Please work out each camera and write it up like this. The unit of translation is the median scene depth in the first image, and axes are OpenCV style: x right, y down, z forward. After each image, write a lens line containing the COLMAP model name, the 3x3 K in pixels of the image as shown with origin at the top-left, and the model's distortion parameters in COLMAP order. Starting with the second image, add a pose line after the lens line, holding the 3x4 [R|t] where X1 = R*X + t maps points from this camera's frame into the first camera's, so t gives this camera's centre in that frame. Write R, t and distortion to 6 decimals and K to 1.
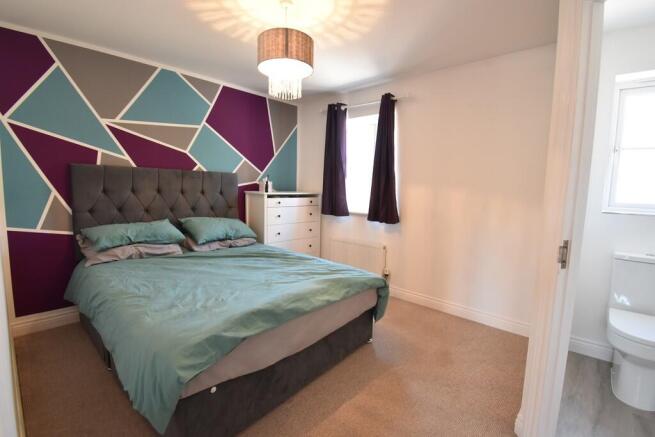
lens RADIAL K [[292.1, 0, 327.5], [0, 292.1, 218.5], [0, 0, 1]] dist [-0.042095, -0.000106]
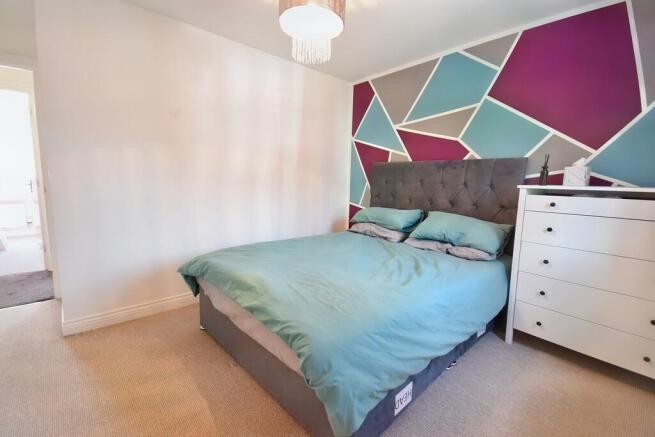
lens RADIAL K [[274.6, 0, 327.5], [0, 274.6, 218.5], [0, 0, 1]] dist [-0.000146, -0.000541]
pose [[-0.090320, 0.115405, -0.989204, 0.427299], [-0.121166, 0.984612, 0.125932, -0.049284], [0.988515, 0.131232, -0.074947, 0.719582]]
